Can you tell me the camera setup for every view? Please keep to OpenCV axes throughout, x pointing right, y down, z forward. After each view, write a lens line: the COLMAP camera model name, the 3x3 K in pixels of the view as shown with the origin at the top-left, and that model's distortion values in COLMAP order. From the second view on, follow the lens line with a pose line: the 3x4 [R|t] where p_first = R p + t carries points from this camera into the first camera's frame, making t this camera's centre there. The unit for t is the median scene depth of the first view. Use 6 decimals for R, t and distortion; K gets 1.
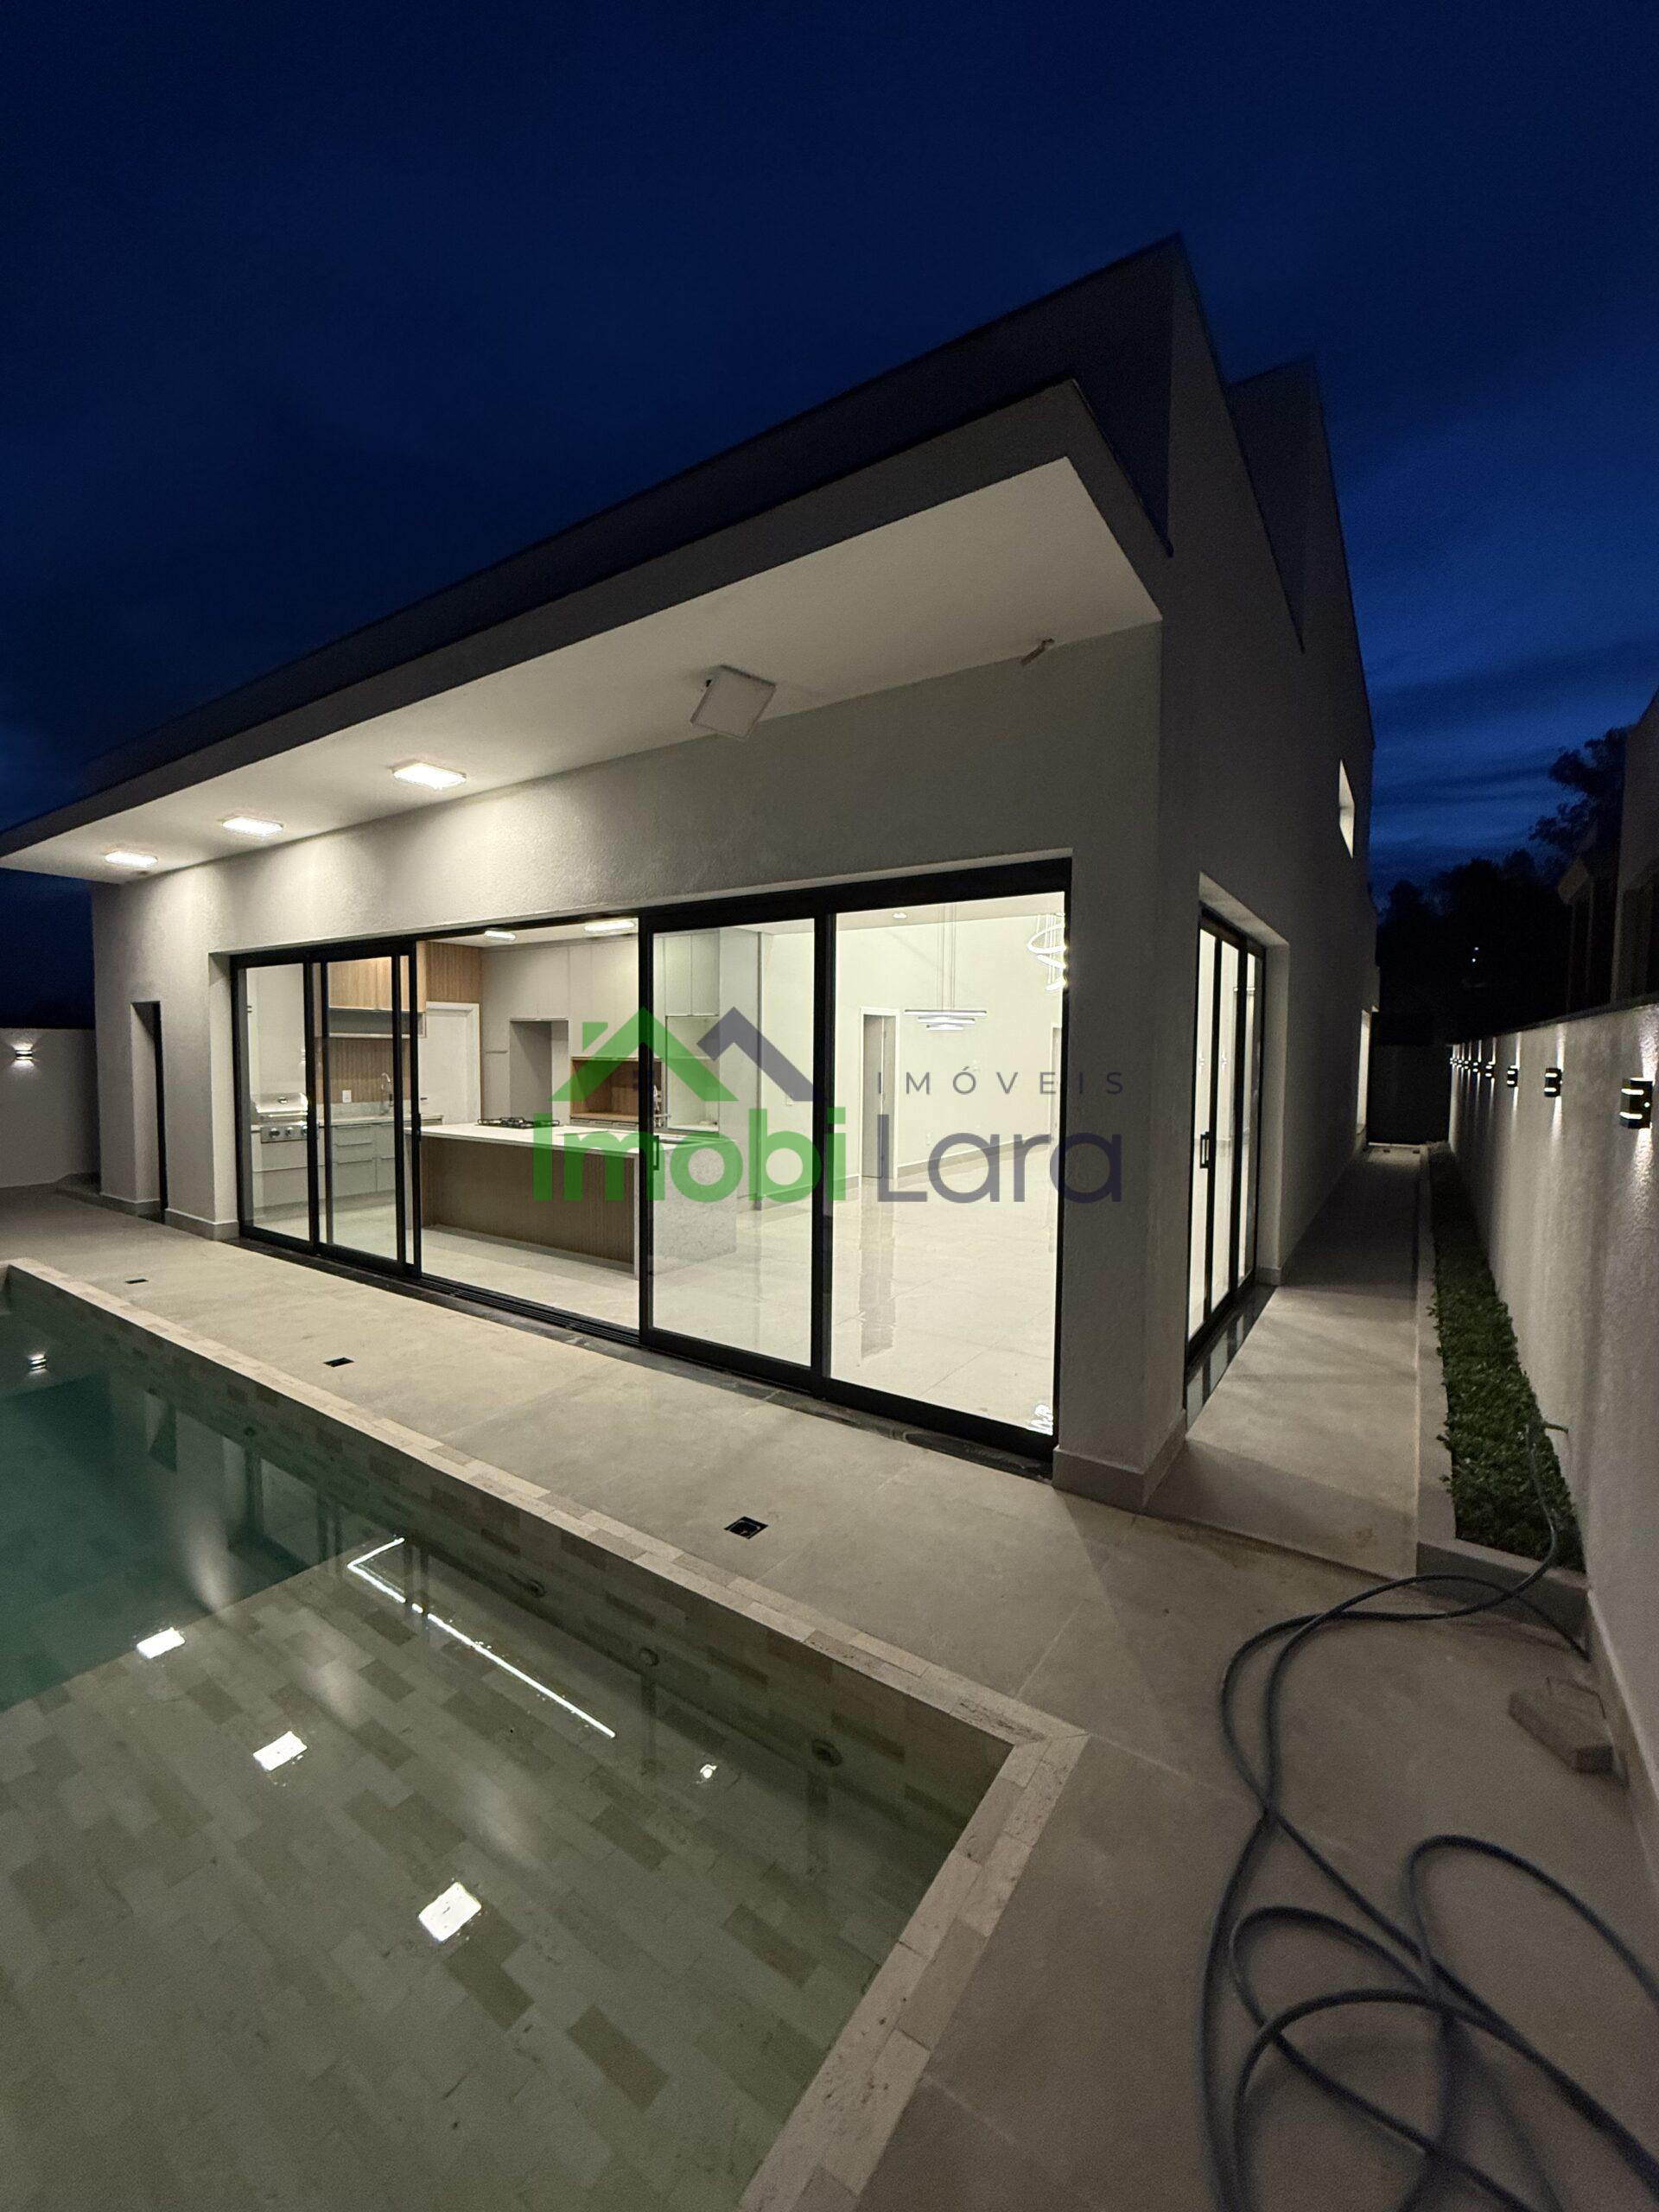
lens RADIAL K [[887.9, 0, 837.4], [0, 887.9, 1096.7], [0, 0, 1]] dist [-0.000762, 0.001238]
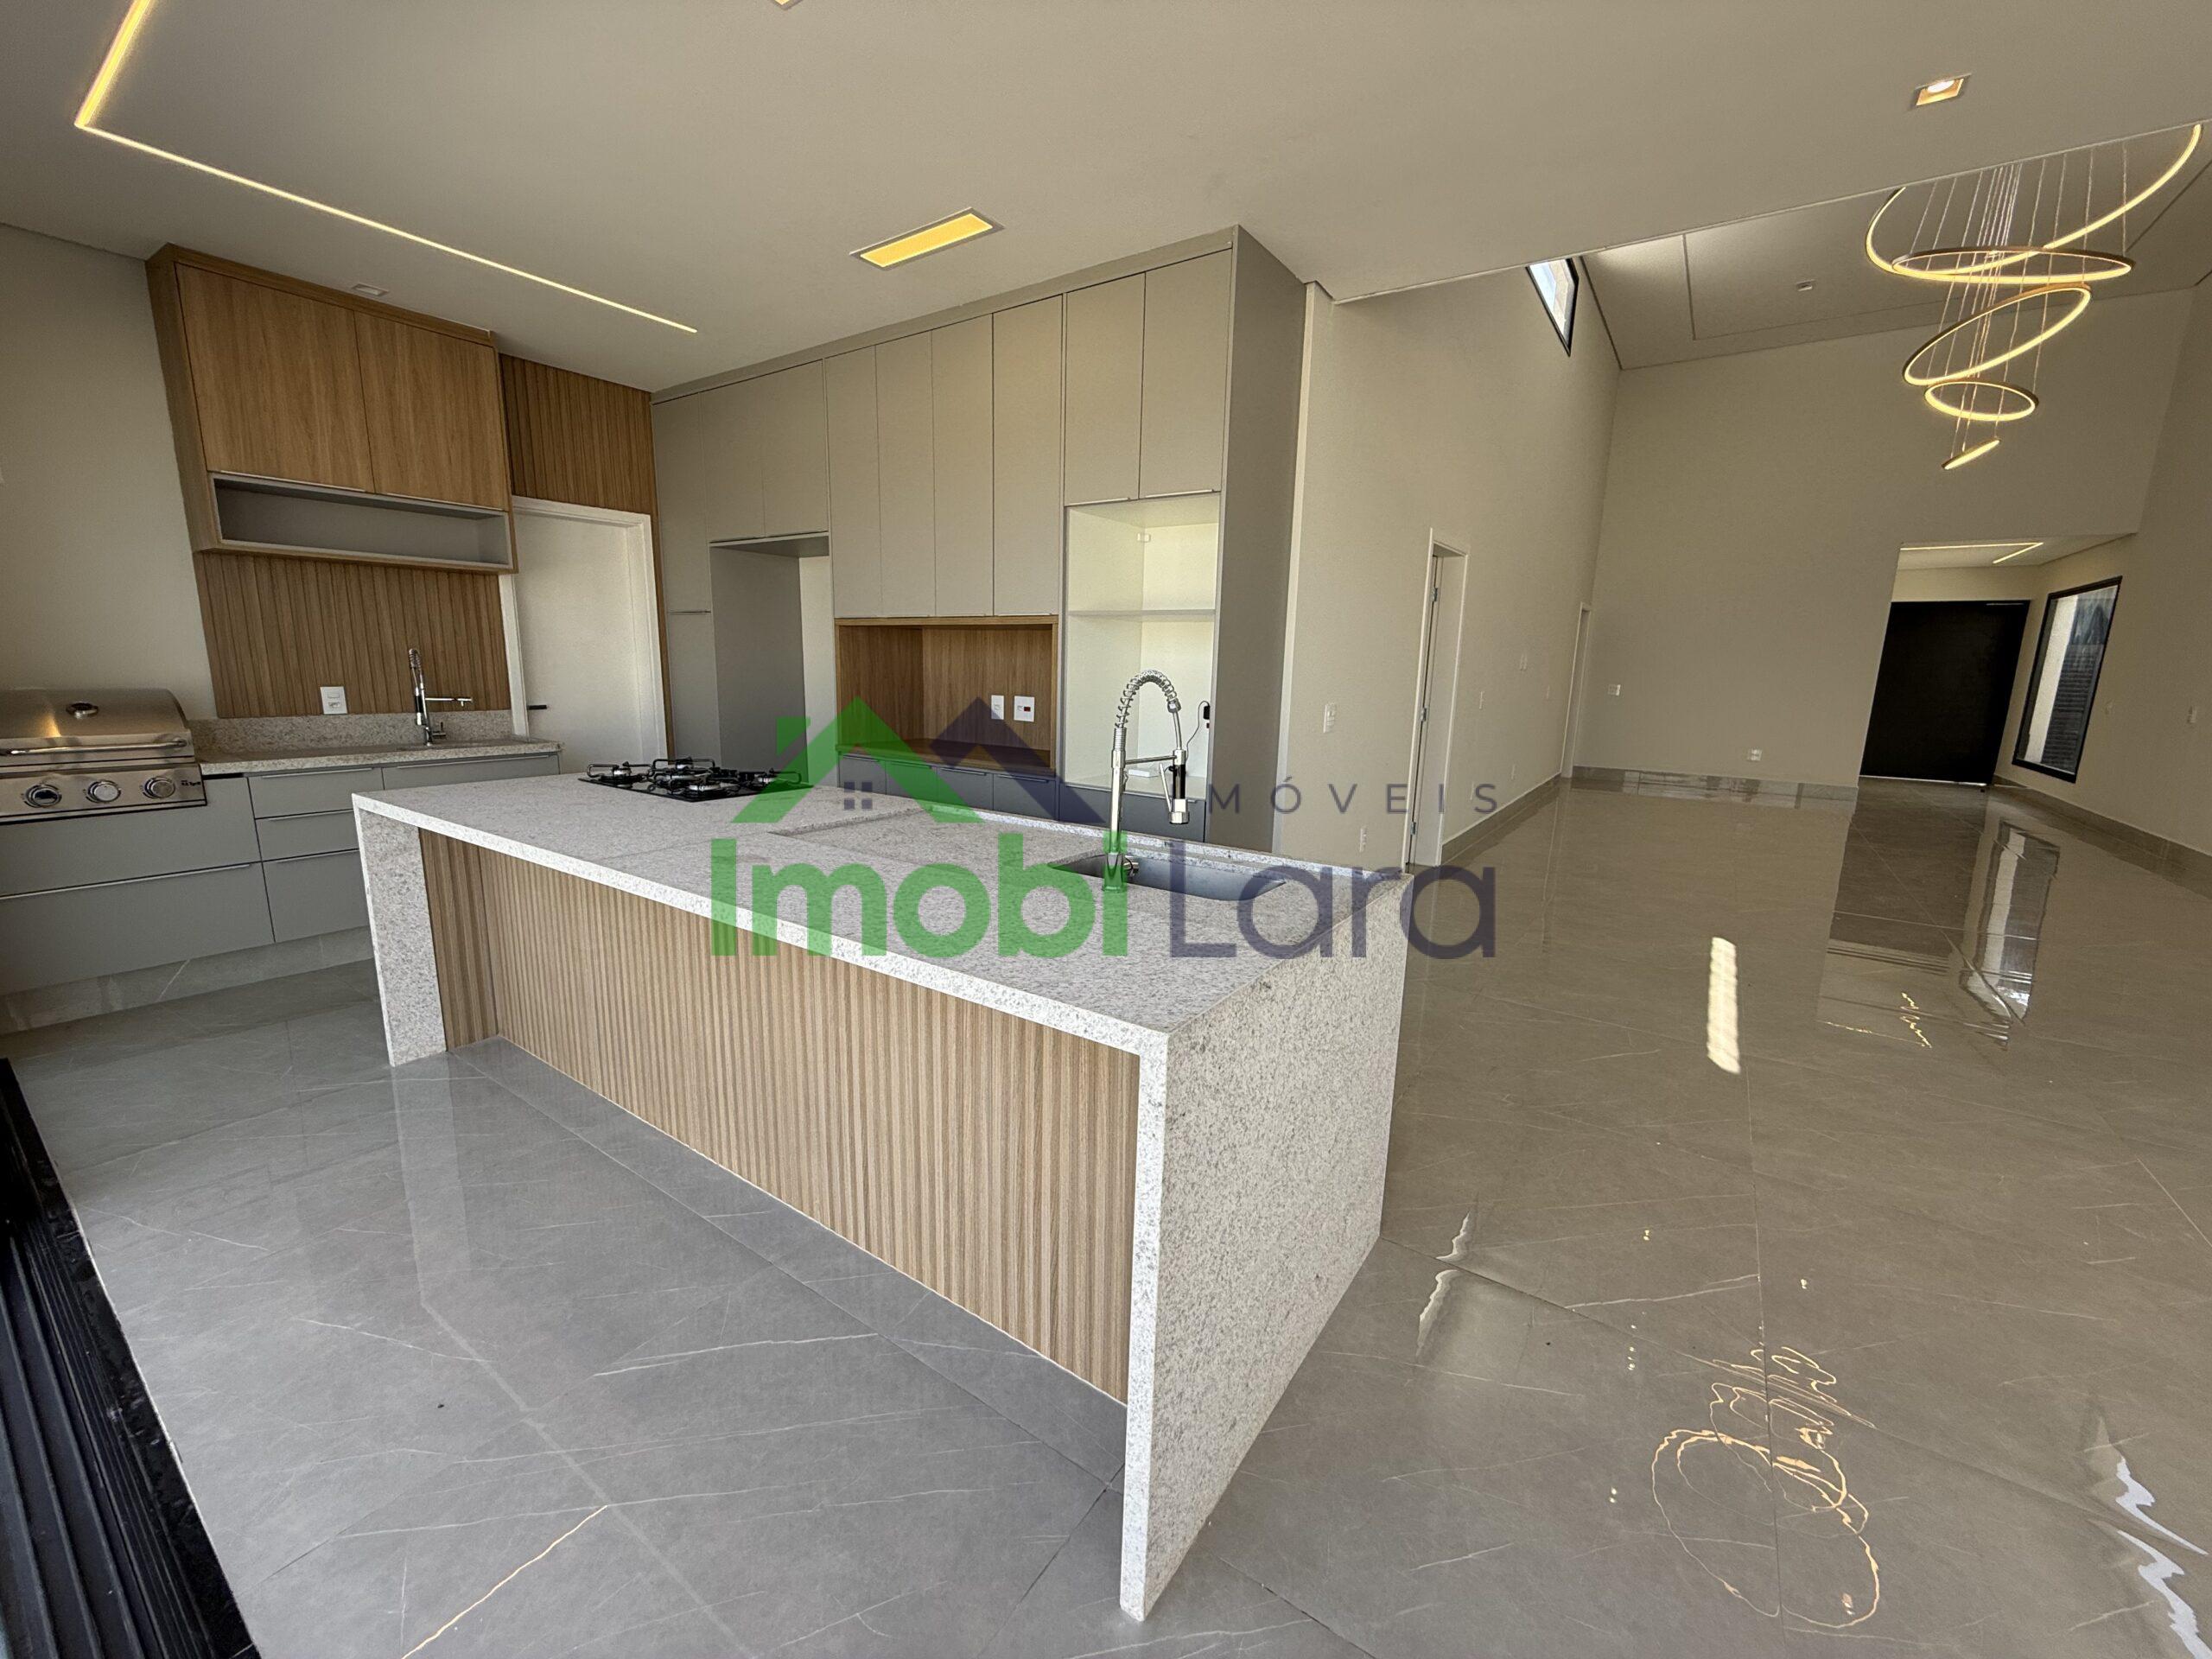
lens RADIAL K [[887.9, 0, 1088.5], [0, 887.9, 821.3], [0, 0, 1]] dist [-0.000762, 0.001238]
pose [[0.999696, 0.013559, -0.020609, -0.220729], [-0.010839, 0.991870, 0.126795, -0.001152], [0.022161, -0.126533, 0.991715, 0.740778]]
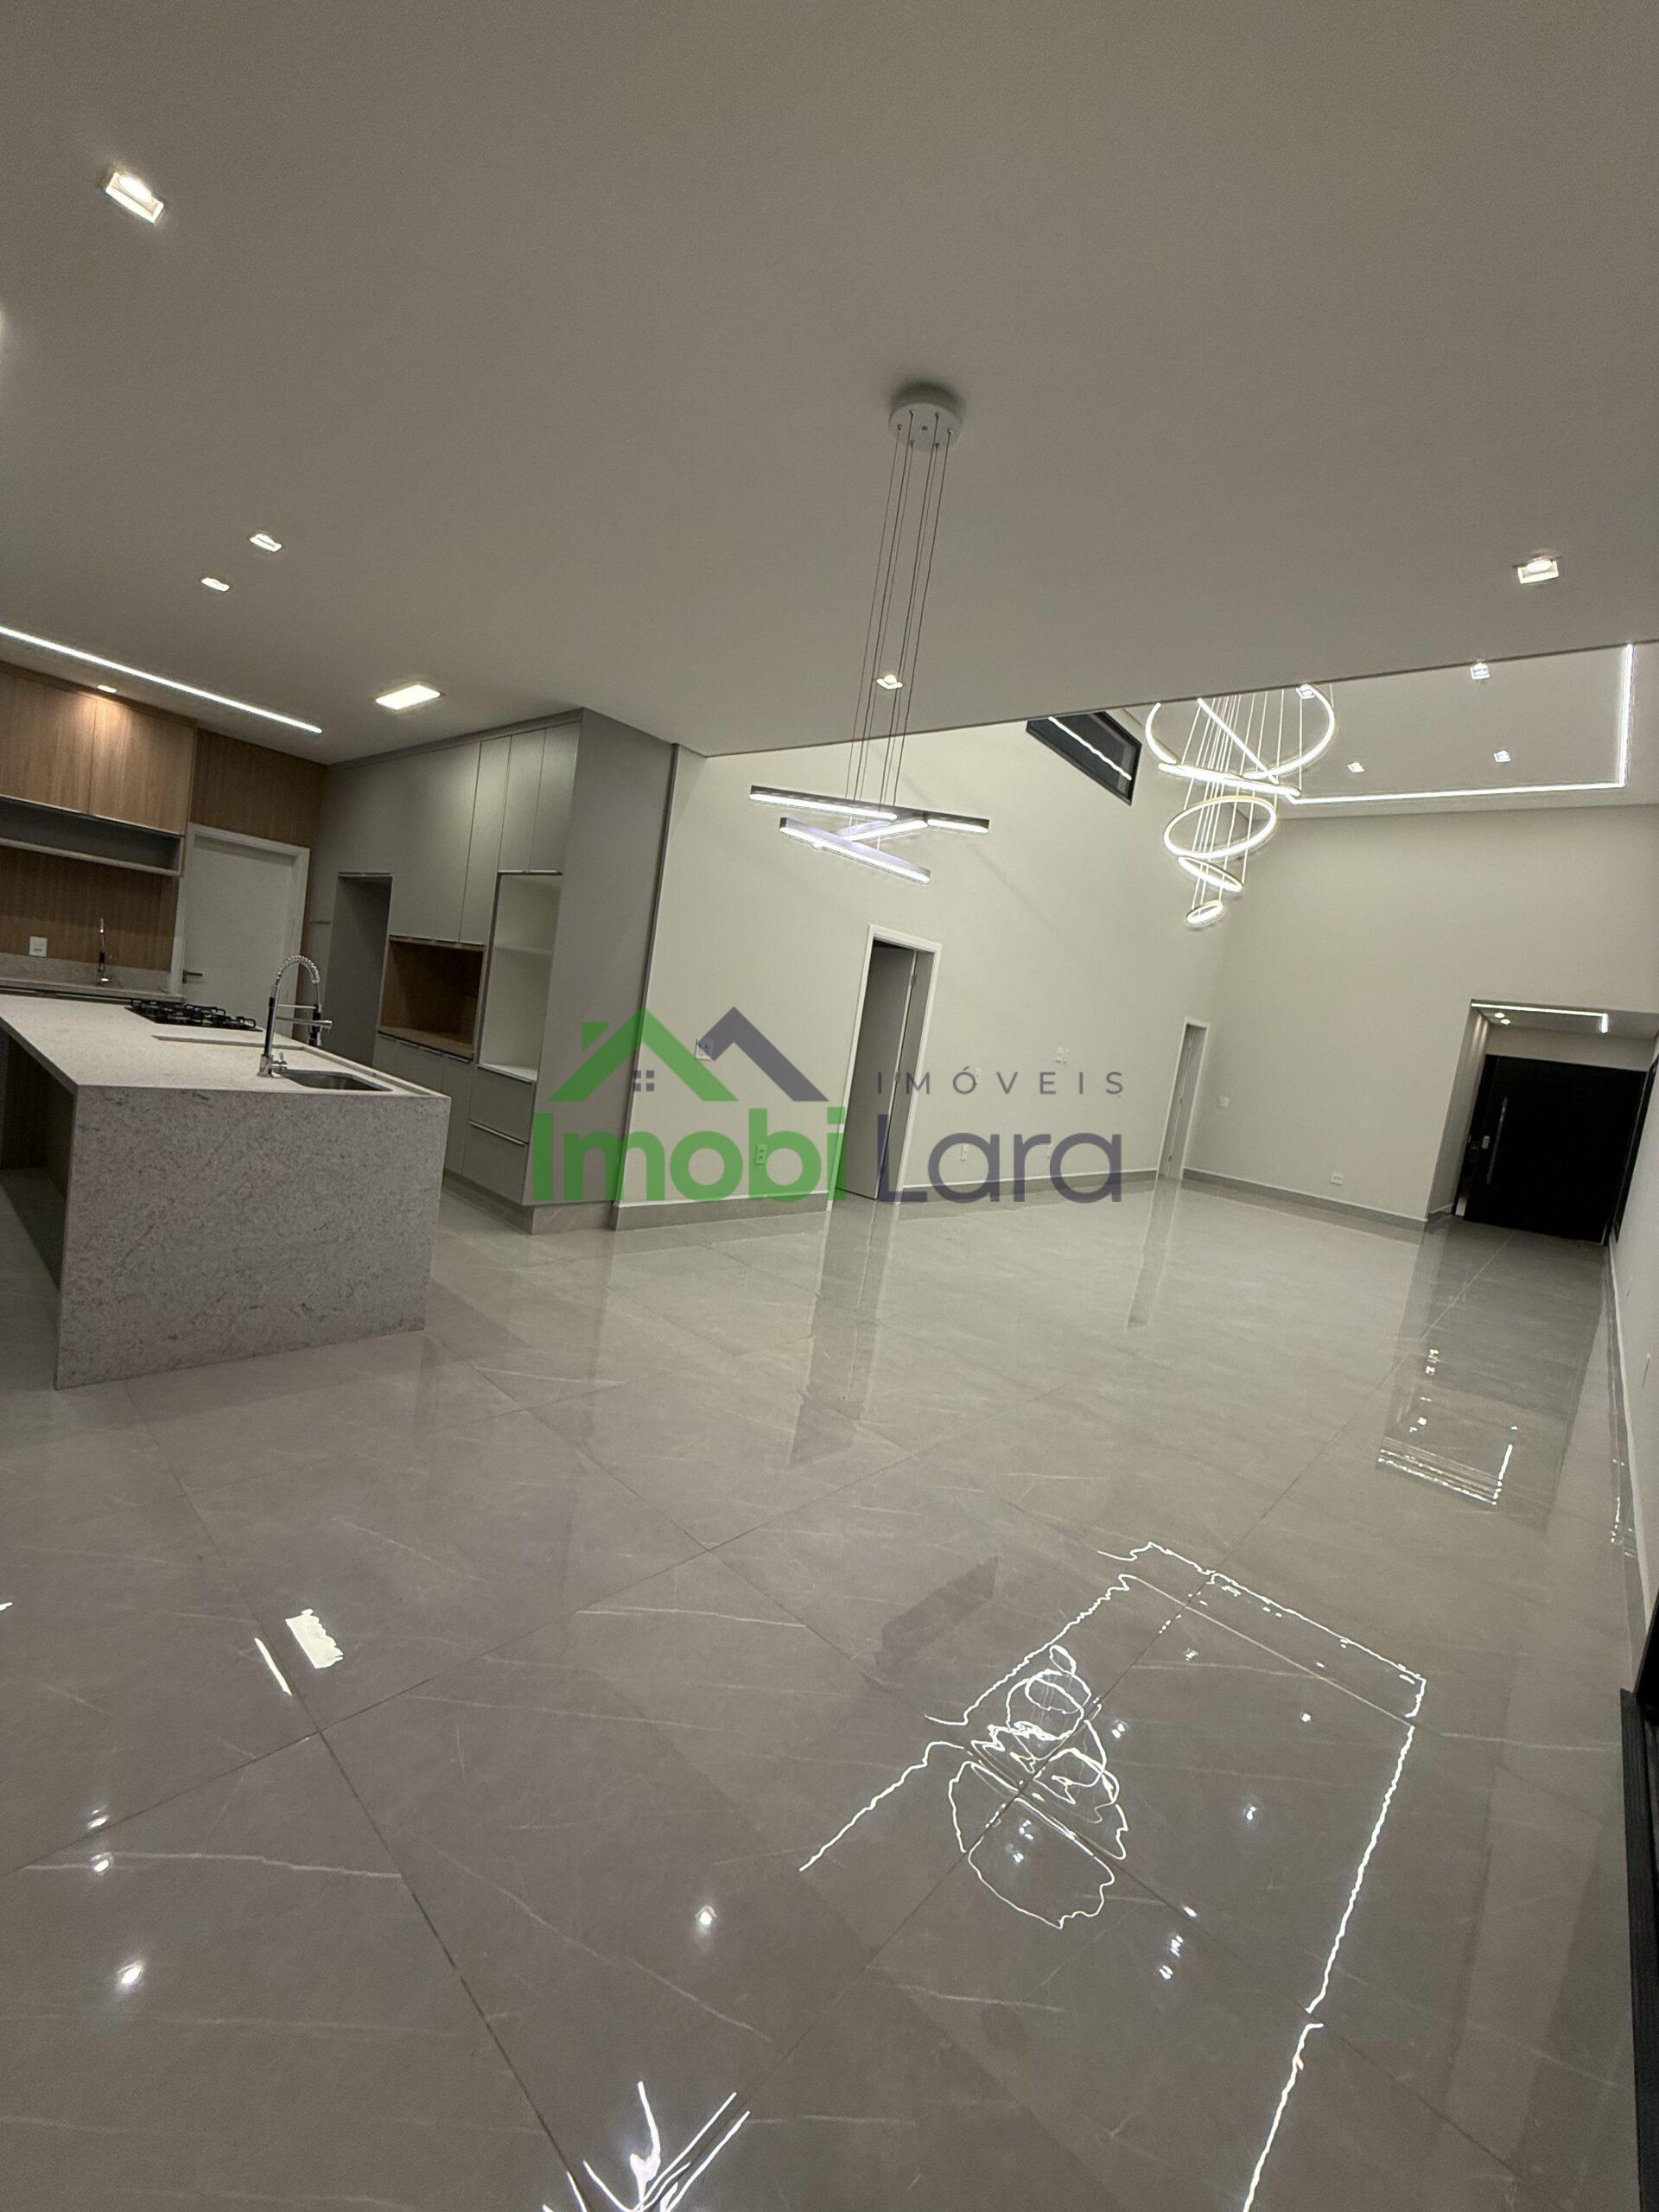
lens RADIAL K [[887.9, 0, 829.3], [0, 887.9, 1099.4], [0, 0, 1]] dist [-0.000762, 0.001238]
pose [[0.980644, 0.148822, -0.127239, 0.142450], [-0.146162, 0.988804, 0.030046, 0.007625], [0.130286, -0.010867, 0.991417, 0.573988]]
